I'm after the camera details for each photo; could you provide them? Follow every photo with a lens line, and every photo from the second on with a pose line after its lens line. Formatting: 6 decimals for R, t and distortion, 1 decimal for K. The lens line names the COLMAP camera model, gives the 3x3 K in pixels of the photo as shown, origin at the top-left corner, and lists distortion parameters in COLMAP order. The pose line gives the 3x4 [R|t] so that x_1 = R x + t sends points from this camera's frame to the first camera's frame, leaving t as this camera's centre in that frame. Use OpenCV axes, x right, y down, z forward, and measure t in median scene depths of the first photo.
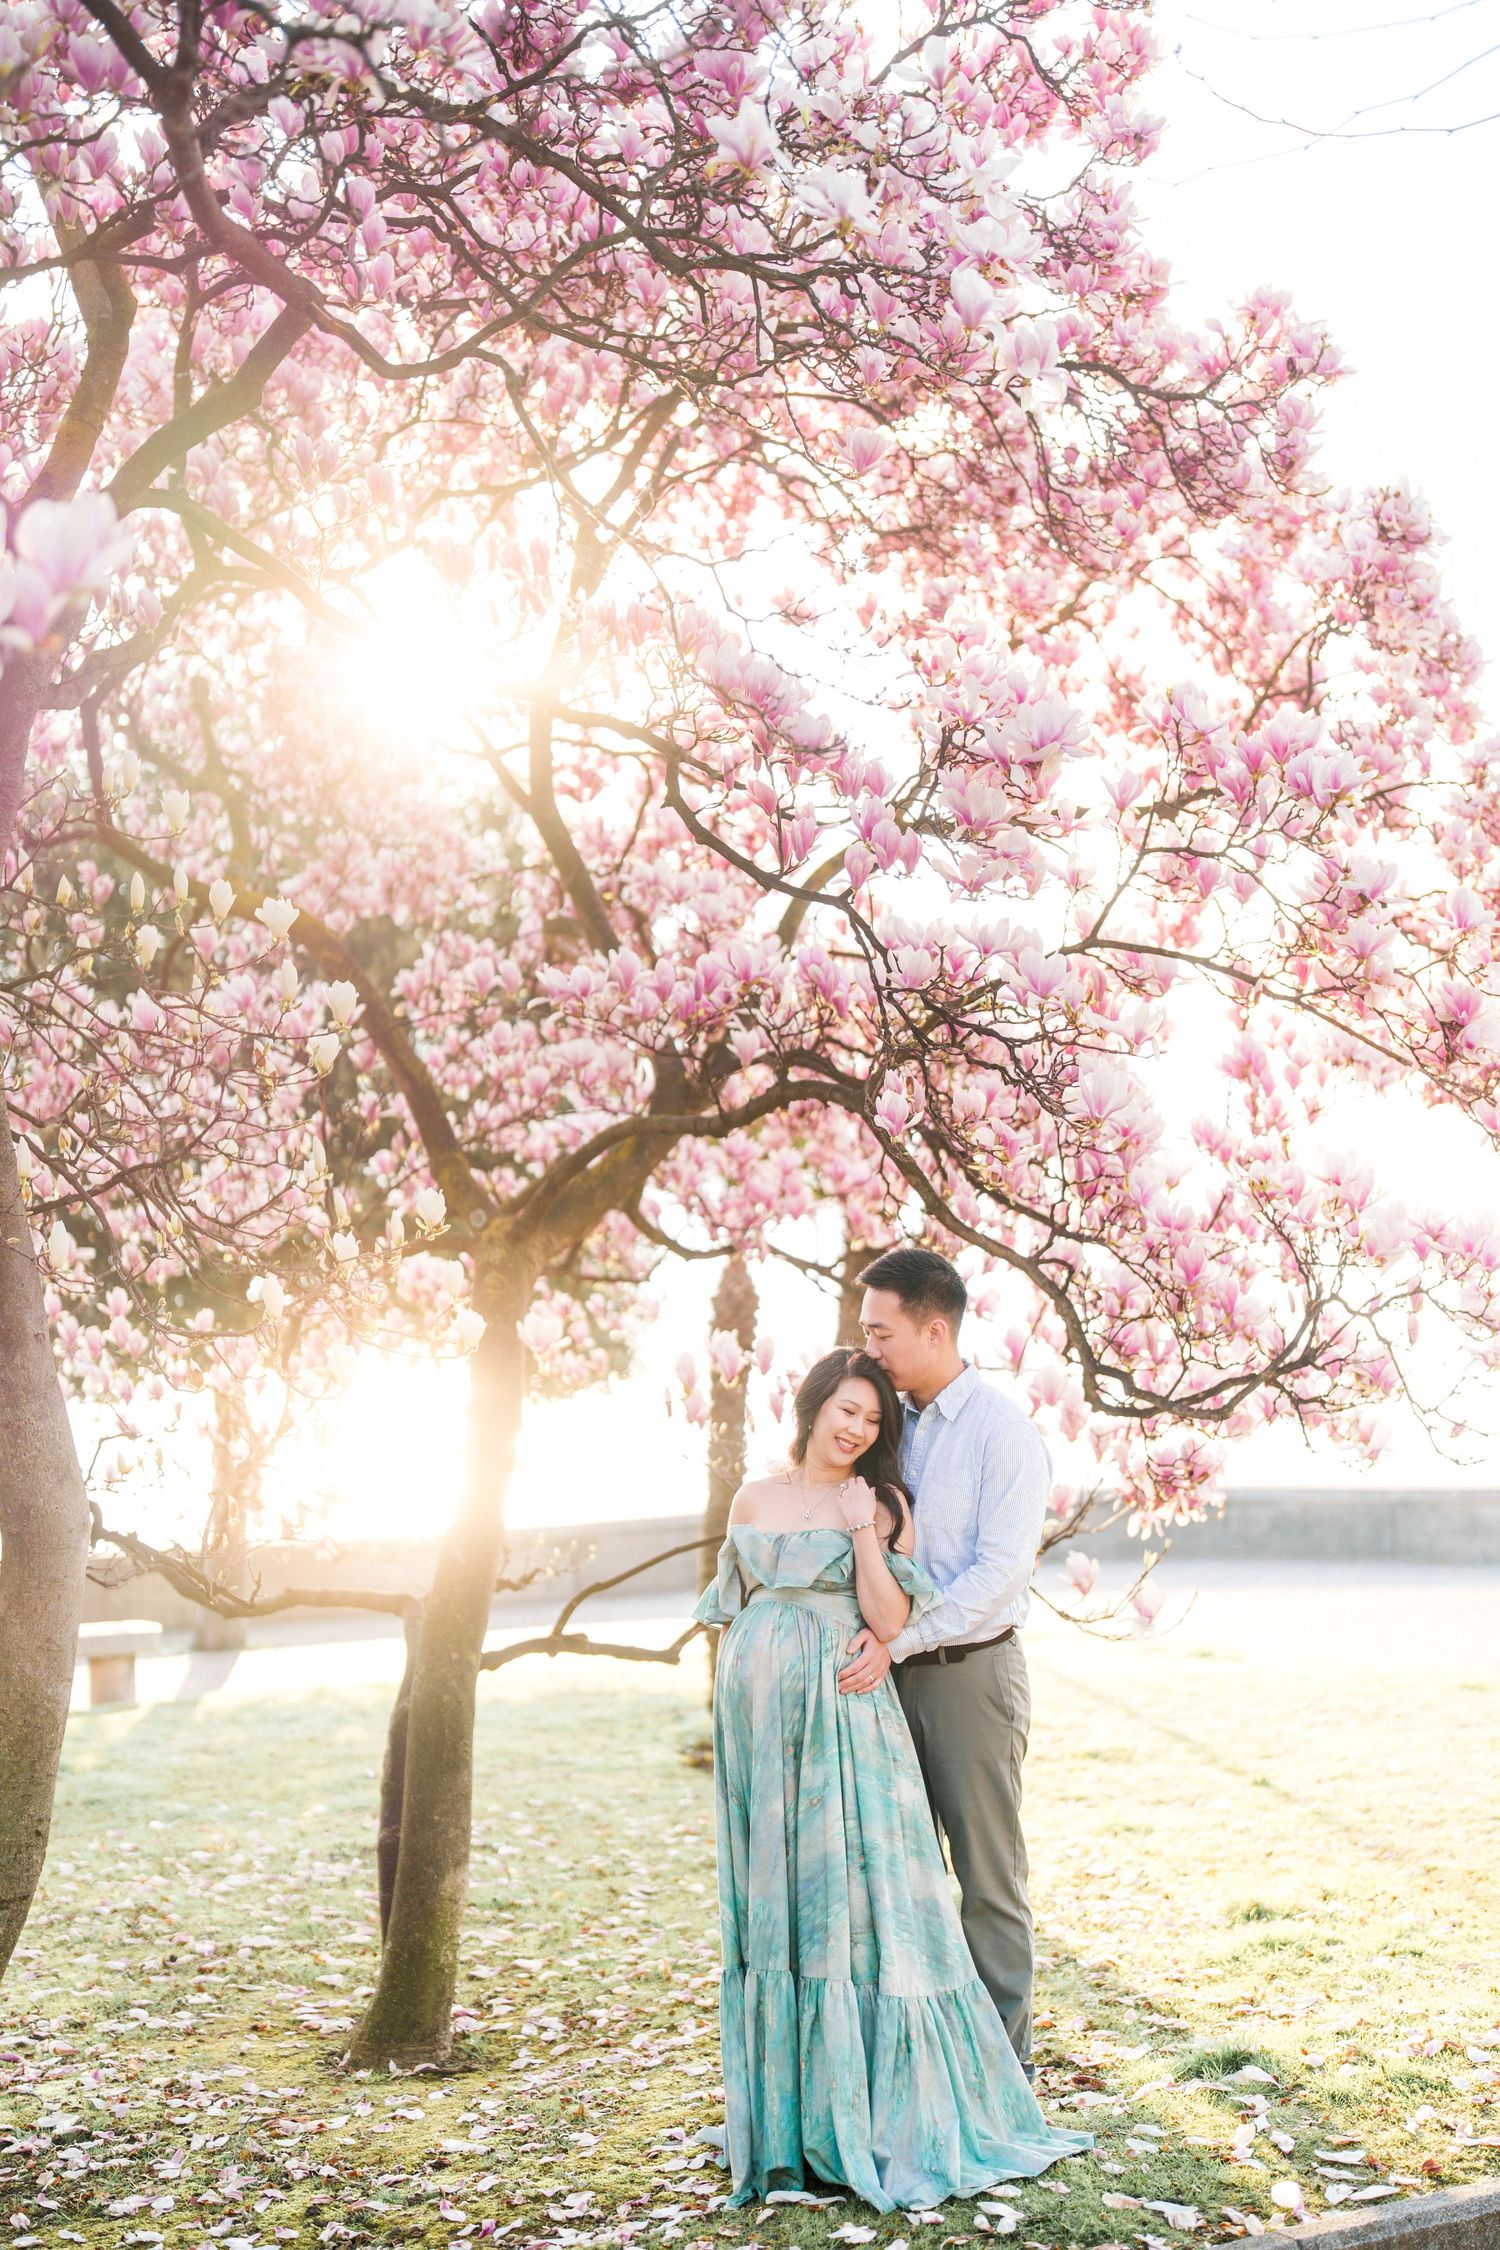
lens RADIAL K [[3092.7, 0, 749.1], [0, 3092.7, 1129.6], [0, 0, 1]] dist [-0.182064, 1.193884]
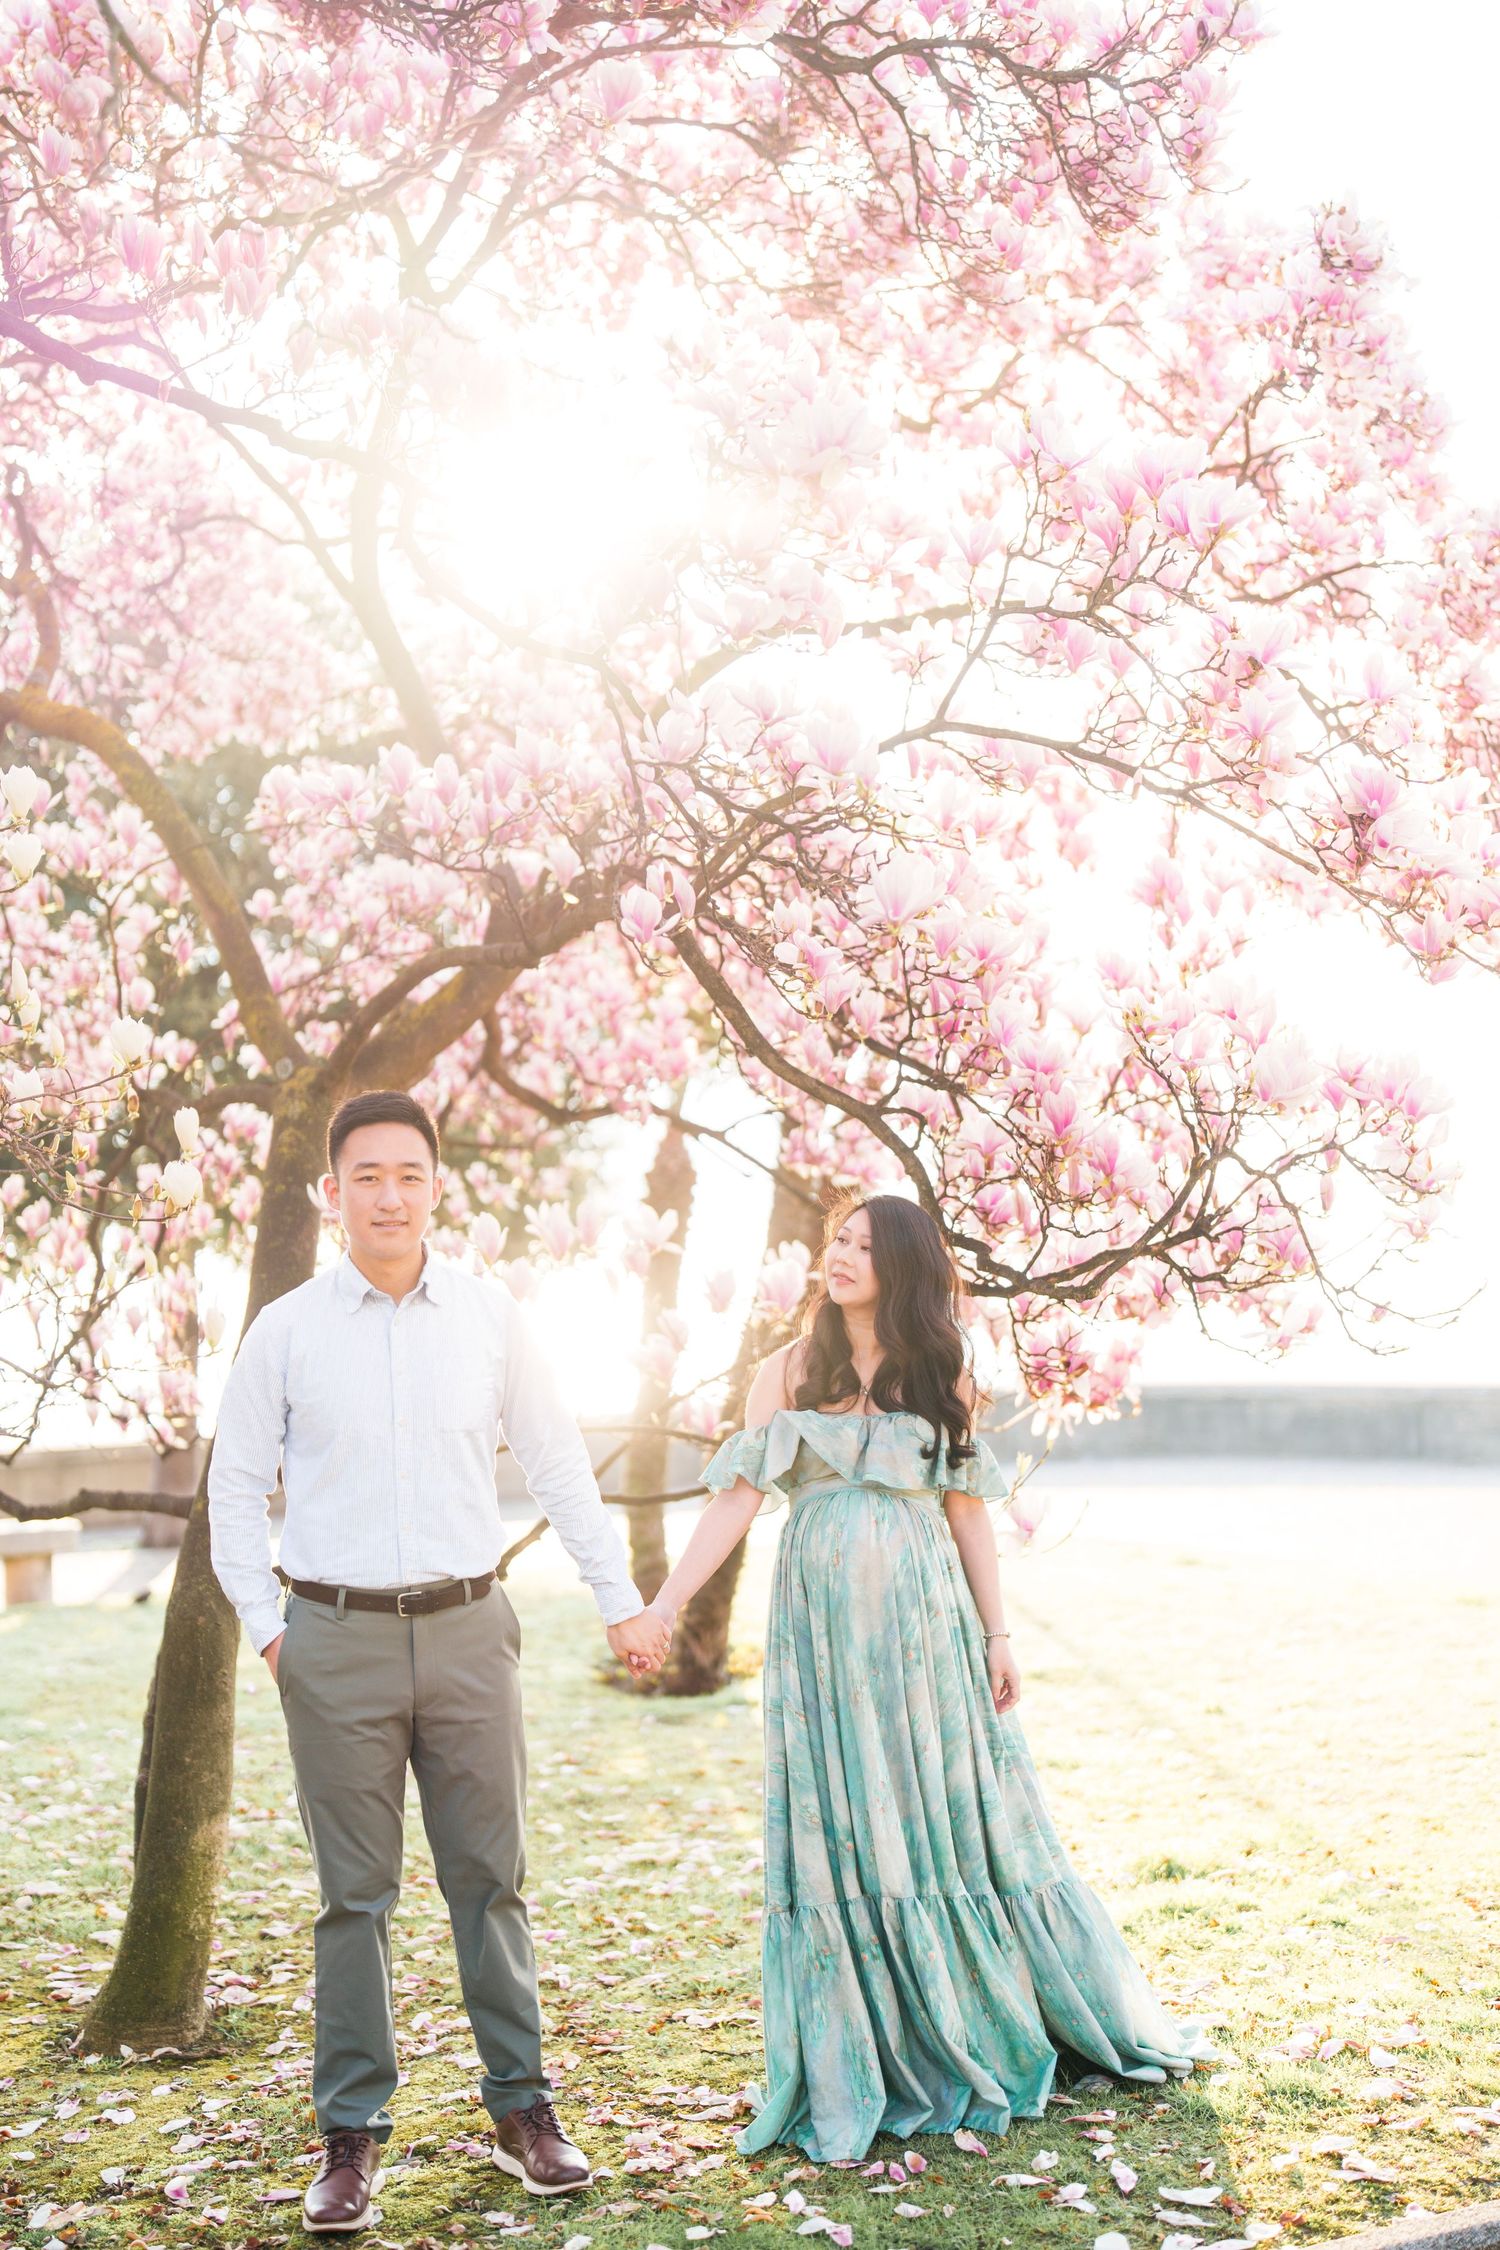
lens RADIAL K [[3090.7, 0, 747.7], [0, 3090.7, 1131.6], [0, 0, 1]] dist [-0.185534, 1.194925]
pose [[0.999678, 0.003442, -0.025136, 0.079597], [-0.002555, 0.999376, 0.035215, 0.019108], [0.025241, -0.035140, 0.999064, 0.162581]]
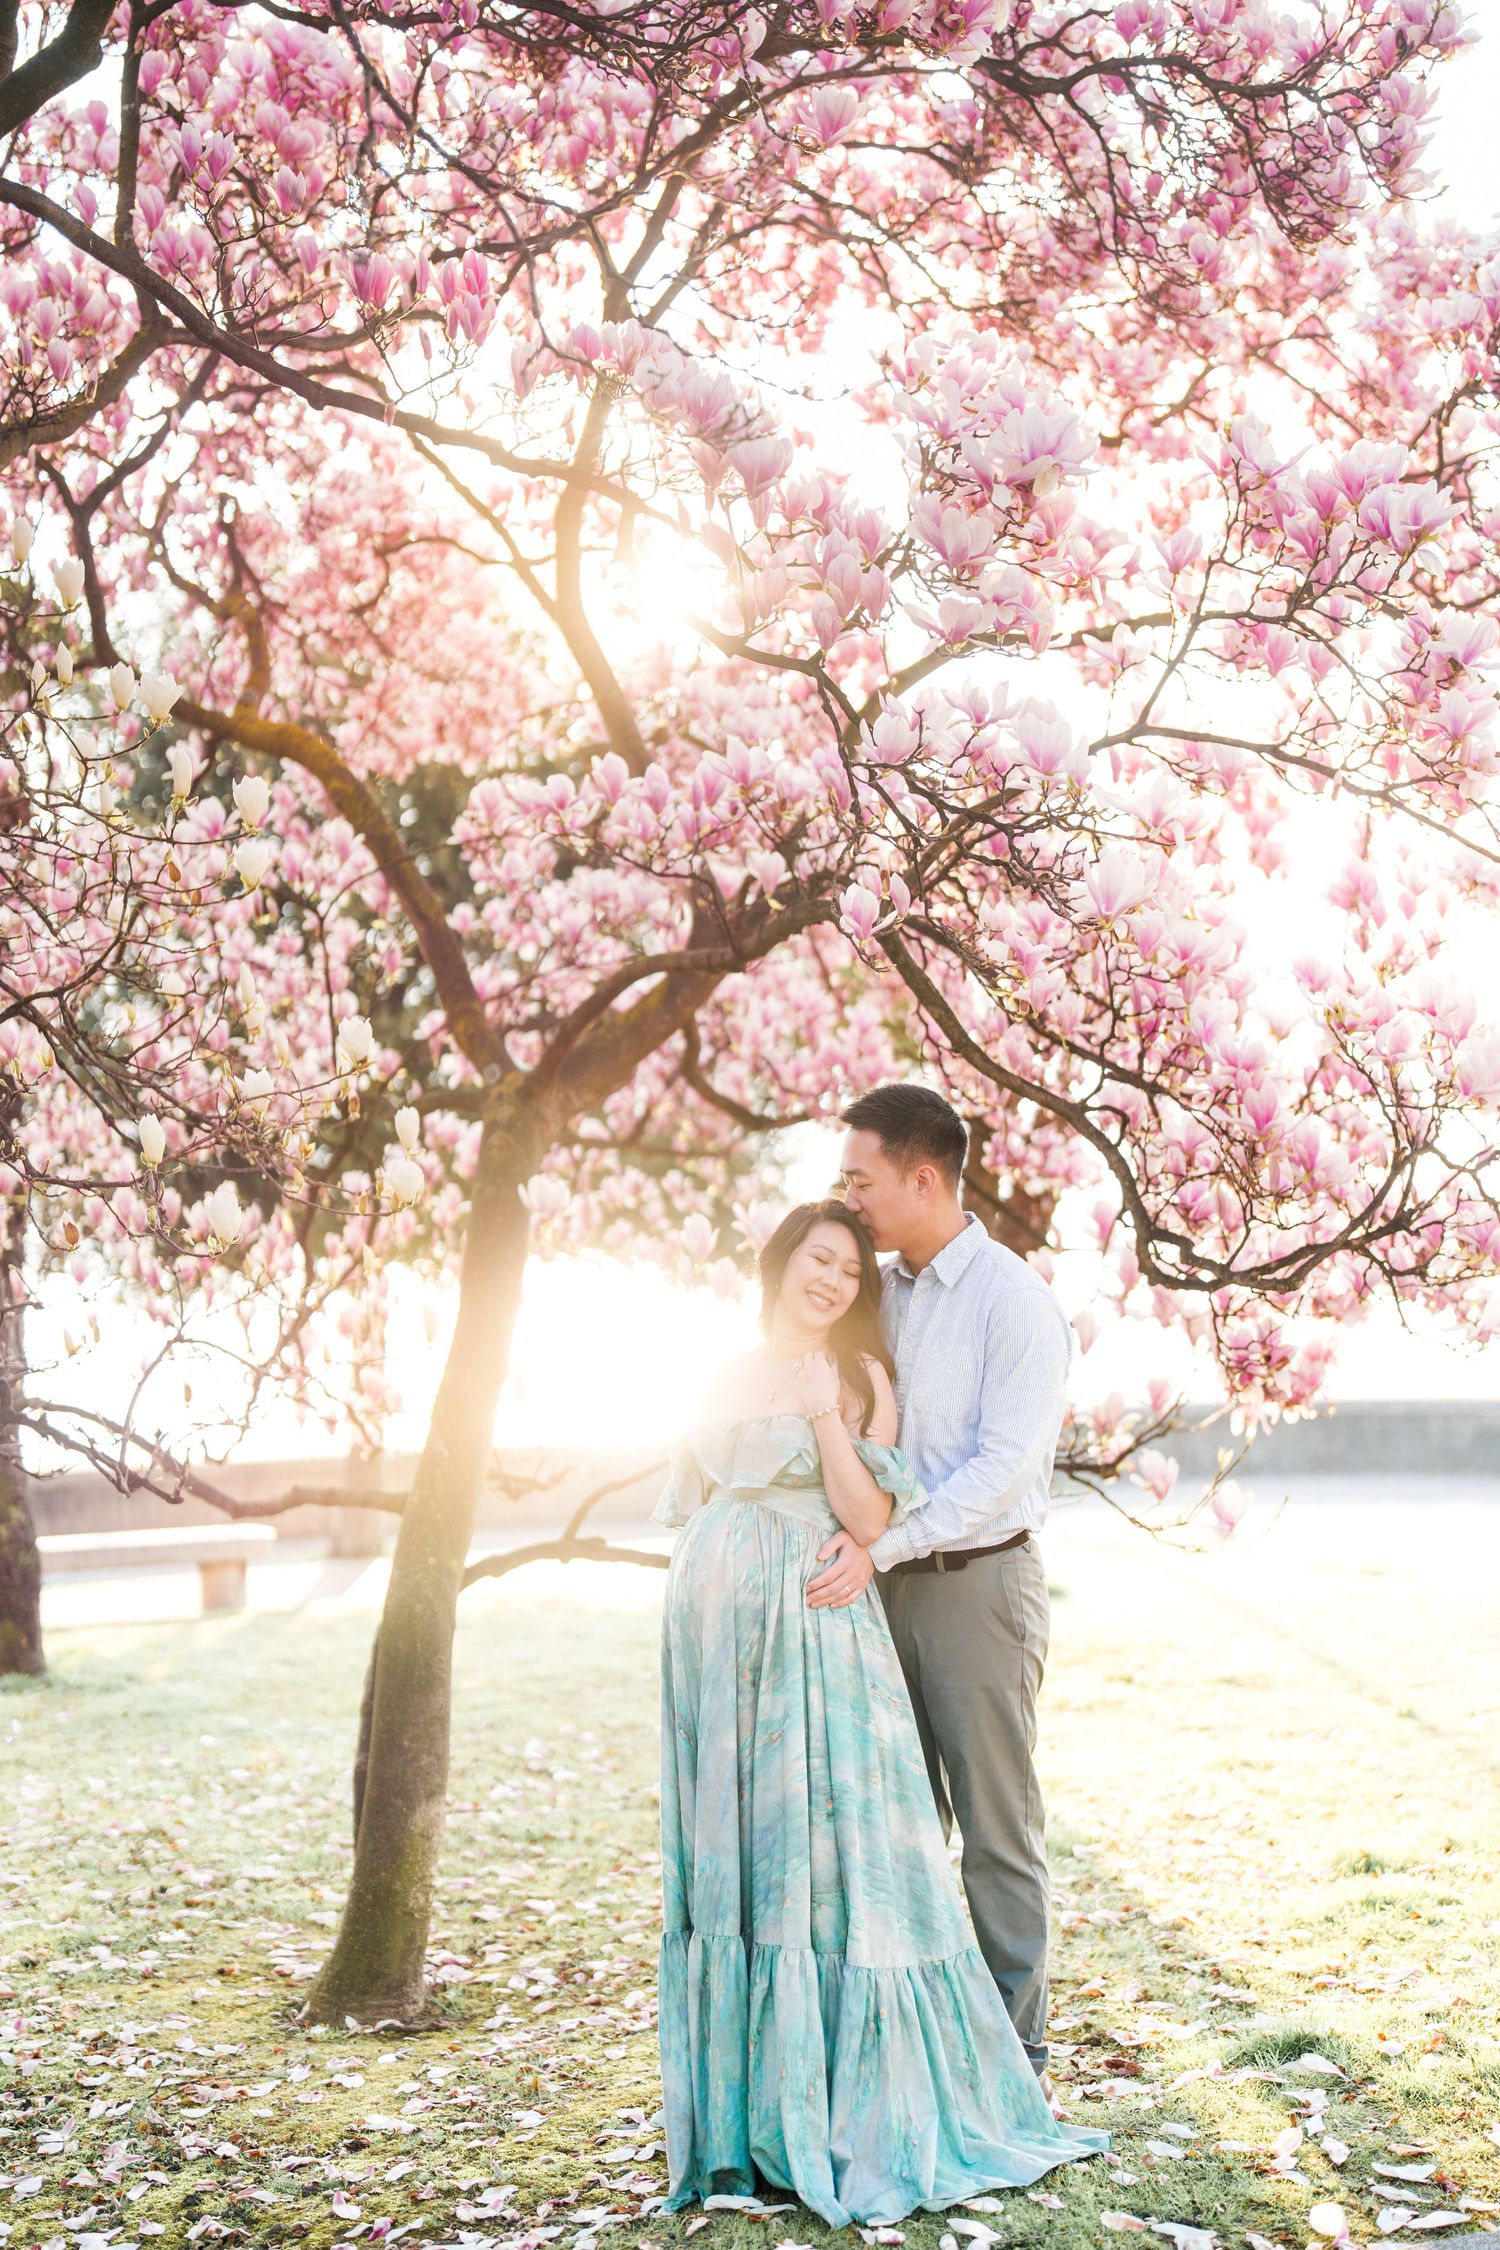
lens RADIAL K [[3090.7, 0, 747.7], [0, 3090.7, 1131.6], [0, 0, 1]] dist [-0.185534, 1.194925]
pose [[0.996857, 0.000656, -0.079215, 0.069075], [0.001502, 0.999629, 0.027177, 0.026103], [0.079204, -0.027211, 0.996487, 0.141730]]
